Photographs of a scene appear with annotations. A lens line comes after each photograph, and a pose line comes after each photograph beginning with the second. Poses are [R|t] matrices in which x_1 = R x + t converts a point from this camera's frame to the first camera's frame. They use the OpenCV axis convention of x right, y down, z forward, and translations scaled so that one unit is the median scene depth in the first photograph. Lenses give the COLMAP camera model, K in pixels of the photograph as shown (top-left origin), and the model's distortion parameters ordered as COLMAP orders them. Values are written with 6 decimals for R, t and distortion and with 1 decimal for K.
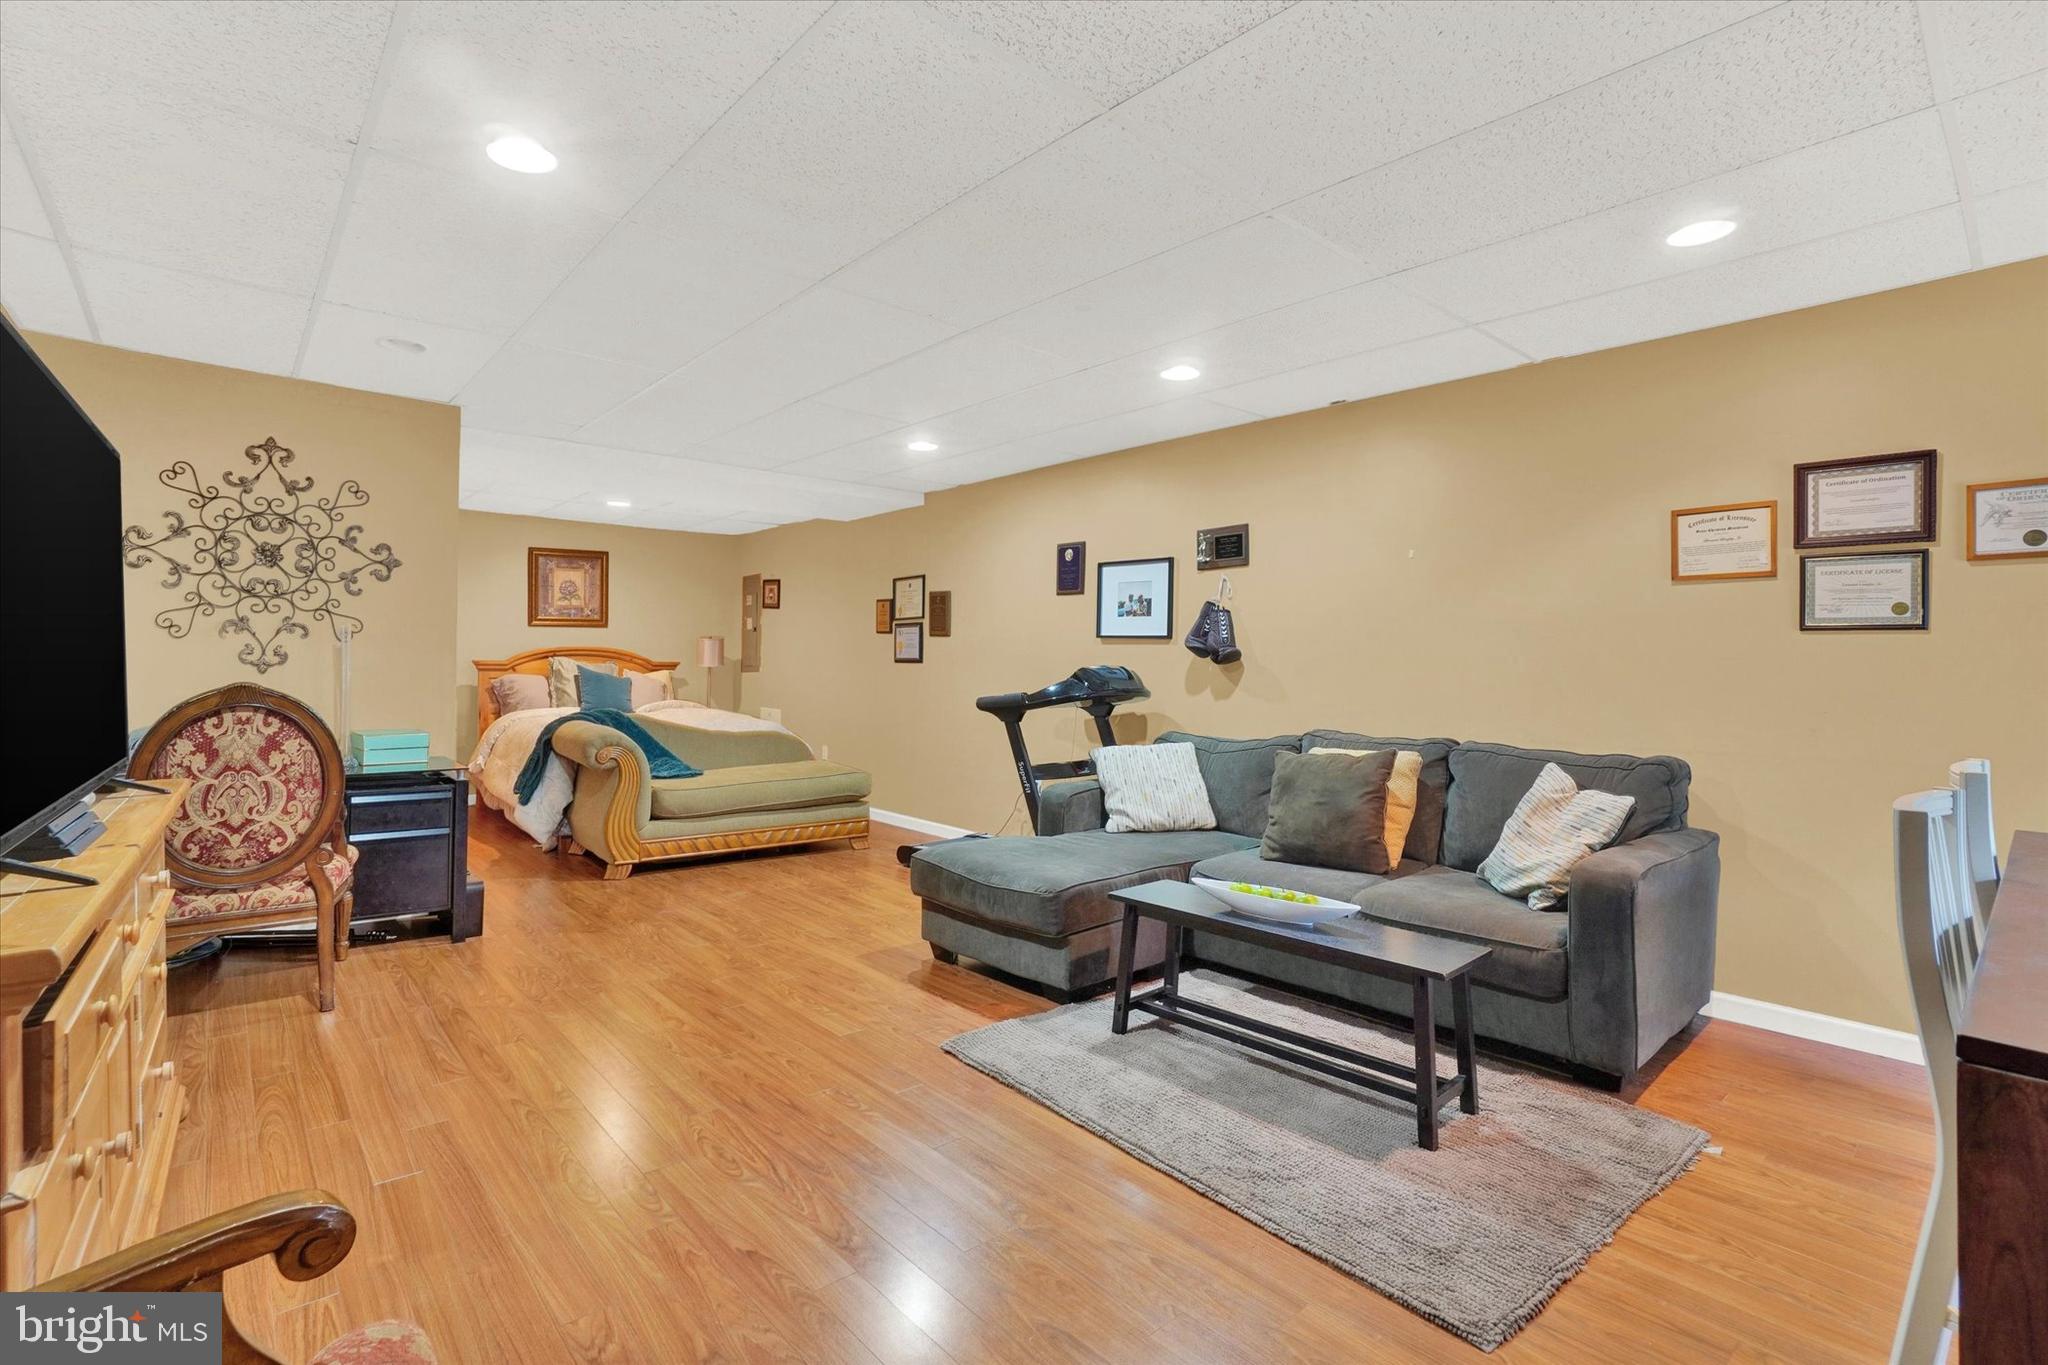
lens RADIAL K [[942.9, 0, 1009.4], [0, 942.9, 678.0], [0, 0, 1]] dist [-0.067558, 0.024296]
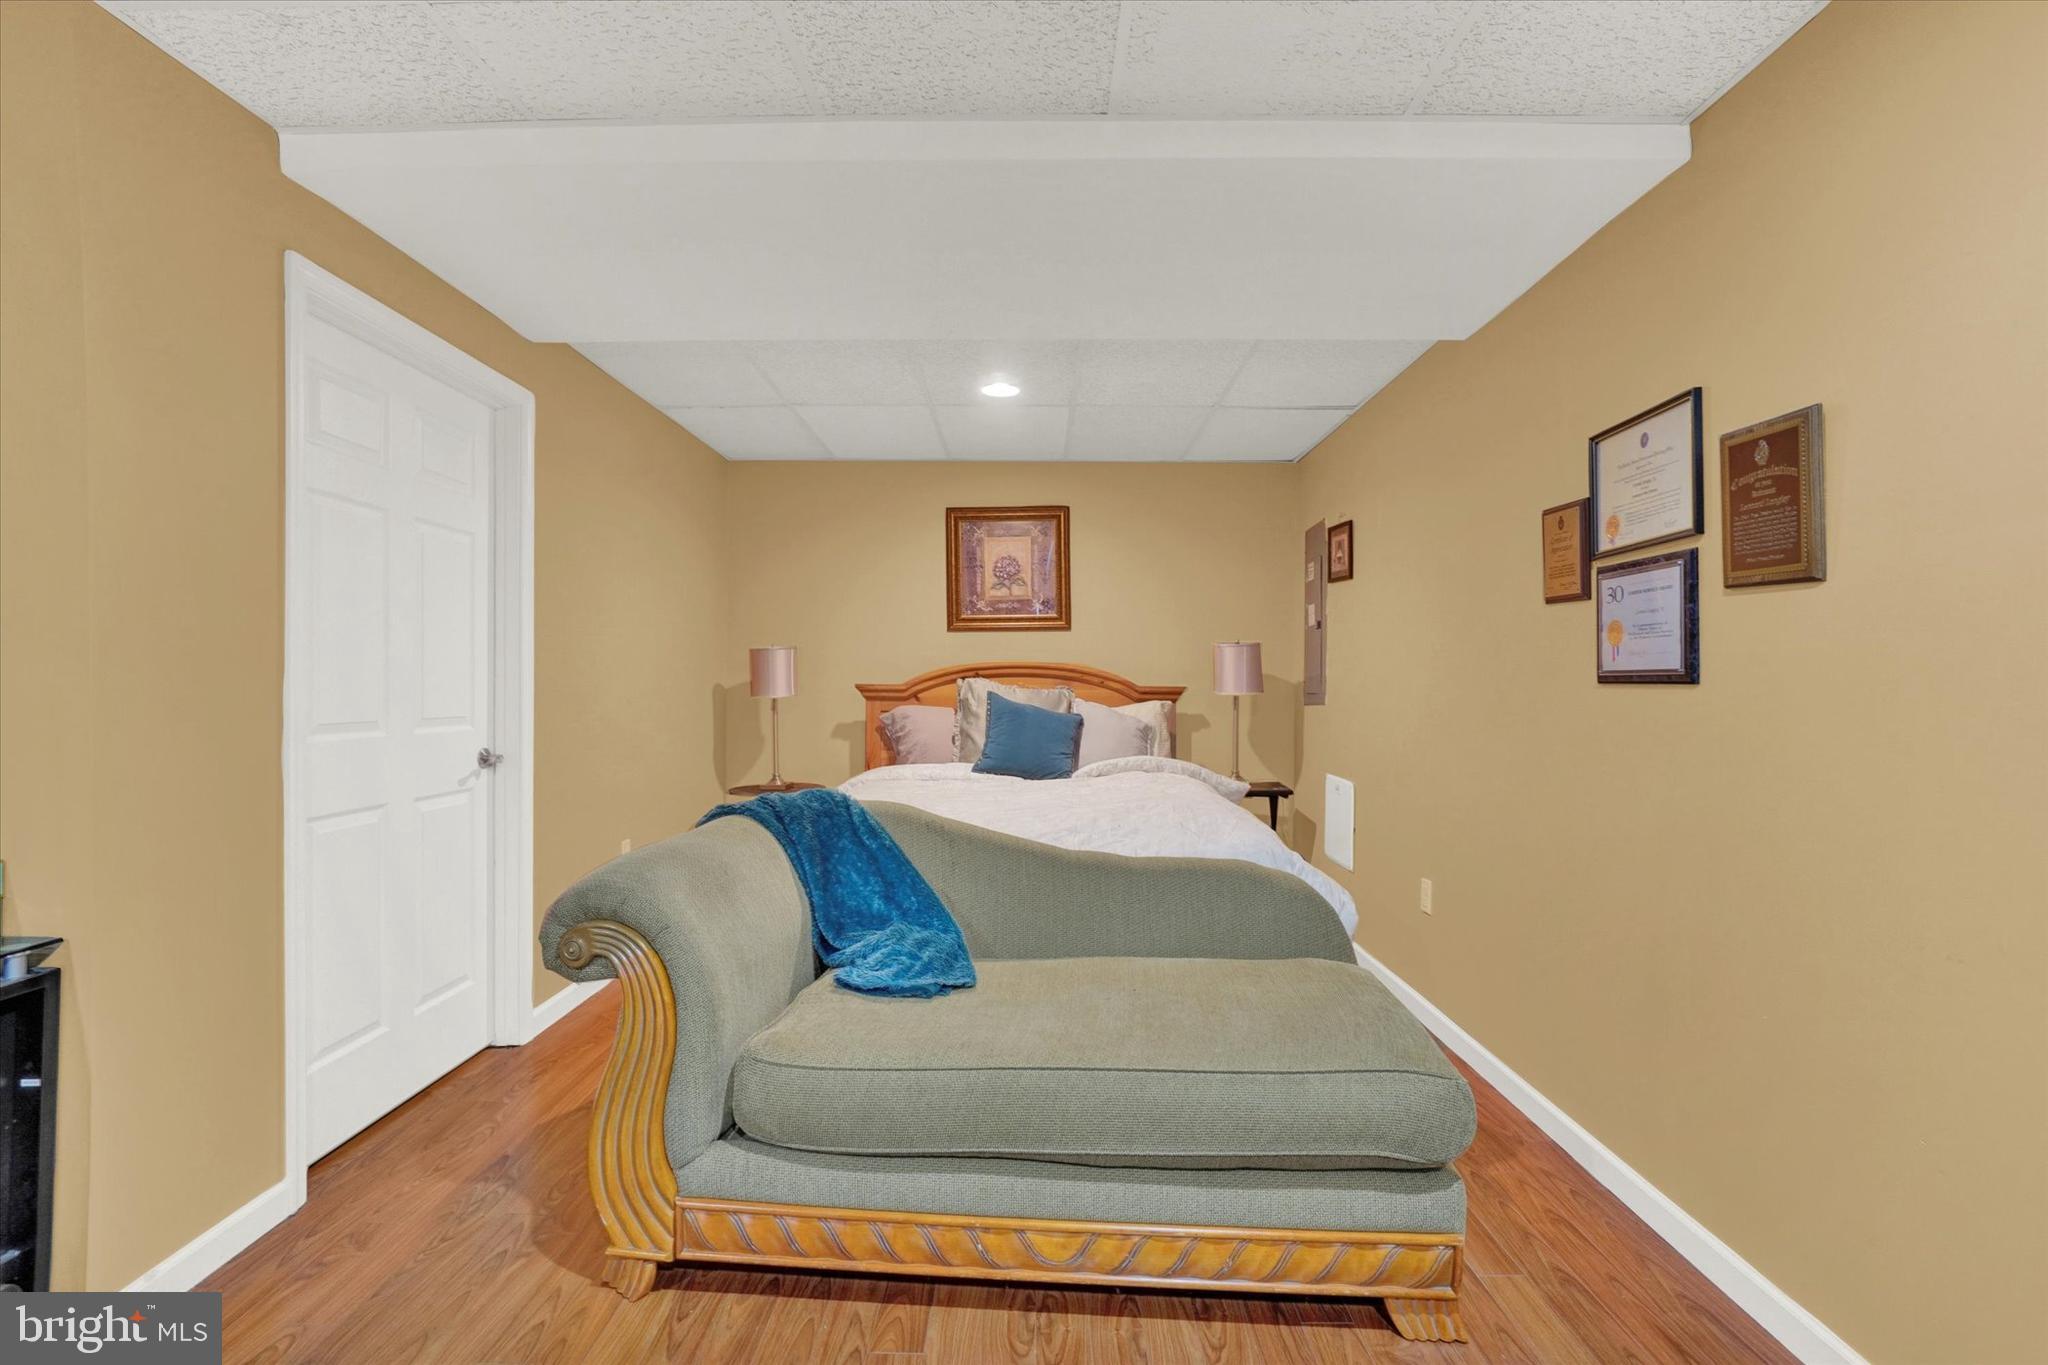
lens RADIAL K [[942.9, 0, 1009.4], [0, 942.9, 678.0], [0, 0, 1]] dist [-0.067558, 0.024296]
pose [[0.743163, -0.009168, -0.669047, -0.057847], [-0.010446, 0.999625, -0.025300, -0.008131], [0.669028, 0.025791, 0.742789, 0.612663]]
